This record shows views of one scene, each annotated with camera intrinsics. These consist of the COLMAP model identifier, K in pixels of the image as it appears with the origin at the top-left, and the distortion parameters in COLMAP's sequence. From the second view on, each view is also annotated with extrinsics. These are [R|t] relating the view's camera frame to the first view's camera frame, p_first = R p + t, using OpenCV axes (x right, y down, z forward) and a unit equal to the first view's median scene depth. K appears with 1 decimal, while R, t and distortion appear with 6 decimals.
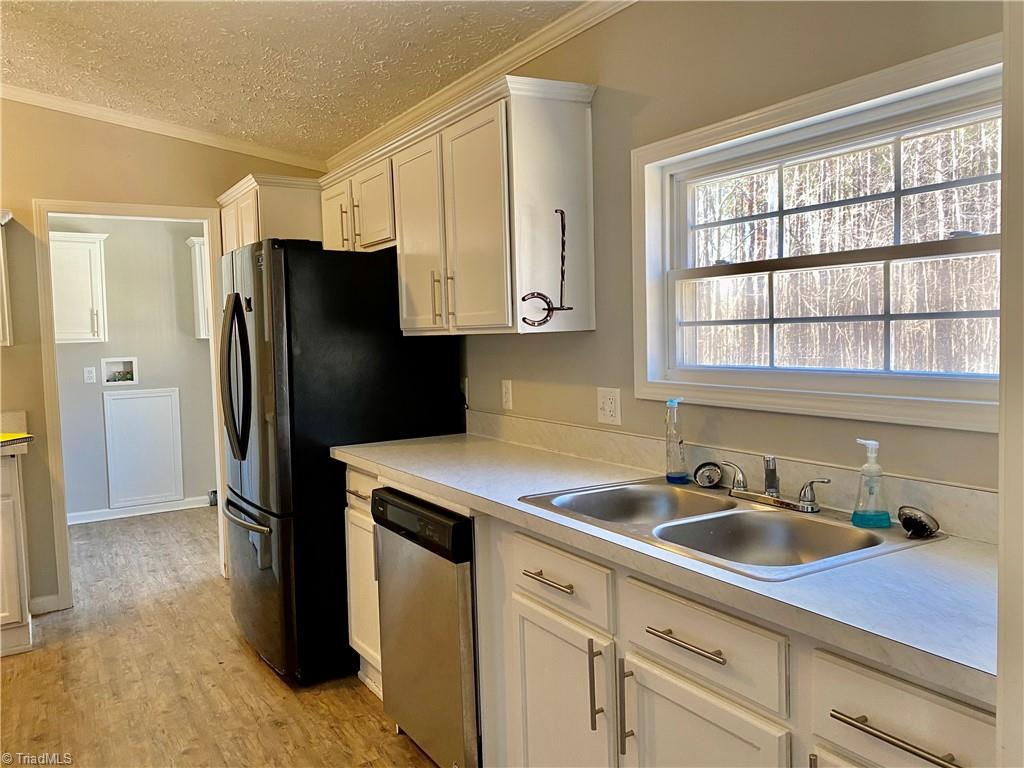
lens RADIAL K [[783.1, 0, 511.6], [0, 783.1, 371.0], [0, 0, 1]] dist [0.054489, -0.057739]
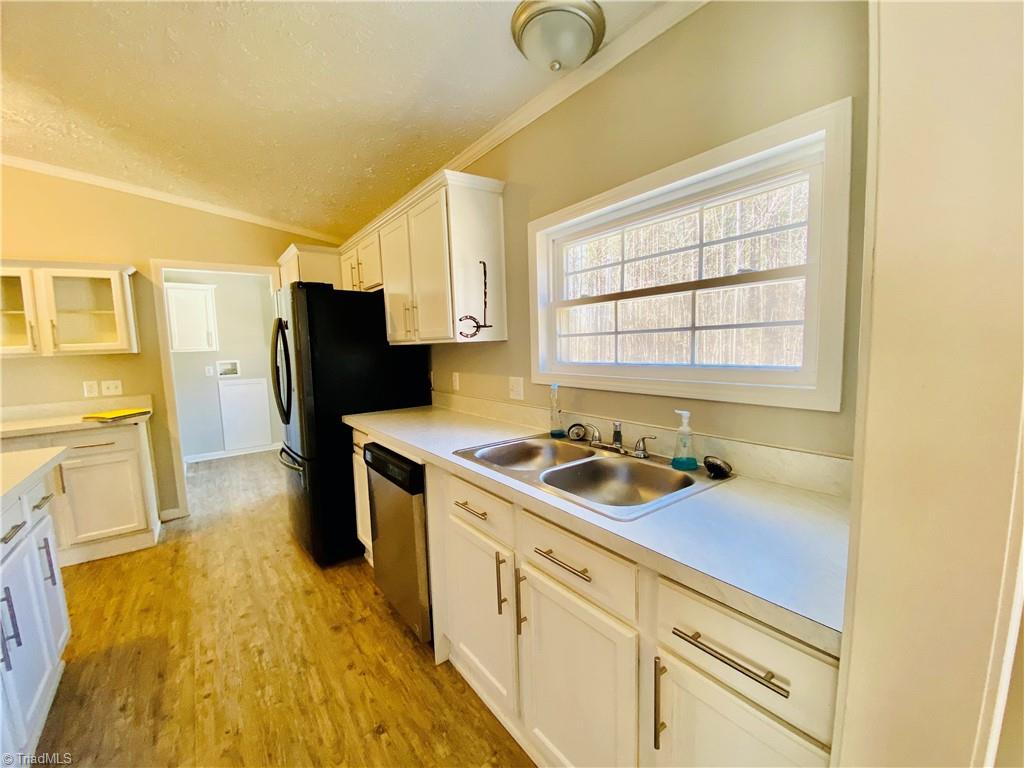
lens RADIAL K [[413.8, 0, 515.5], [0, 413.8, 384.8], [0, 0, 1]] dist [0.036476, -0.026904]
pose [[0.994748, -0.012297, 0.101609, 0.038375], [0.007874, 0.999008, 0.043818, 0.001210], [-0.102047, -0.042788, 0.993859, 0.164062]]
